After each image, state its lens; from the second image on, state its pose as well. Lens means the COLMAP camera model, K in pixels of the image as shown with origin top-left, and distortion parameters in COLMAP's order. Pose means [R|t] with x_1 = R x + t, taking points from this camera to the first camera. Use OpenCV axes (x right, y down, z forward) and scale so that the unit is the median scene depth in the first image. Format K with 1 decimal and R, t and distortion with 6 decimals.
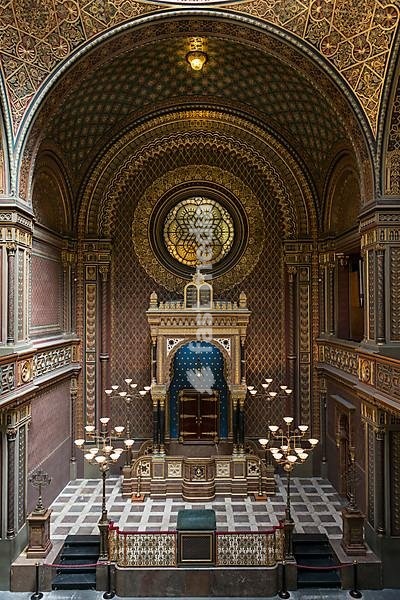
lens RADIAL K [[408.2, 0, 200.0], [0, 408.2, 300.5], [0, 0, 1]] dist [0.013318, -0.022423]
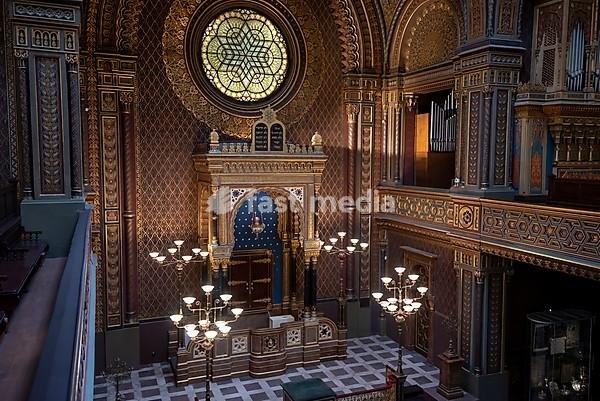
lens RADIAL K [[517.2, 0, 300.8], [0, 517.2, 199.0], [0, 0, 1]] dist [0.053662, -0.035286]
pose [[0.930153, -0.022788, 0.366465, -0.292589], [-0.015143, 0.994842, 0.100299, 0.007541], [-0.366861, -0.098842, 0.925010, -0.002191]]
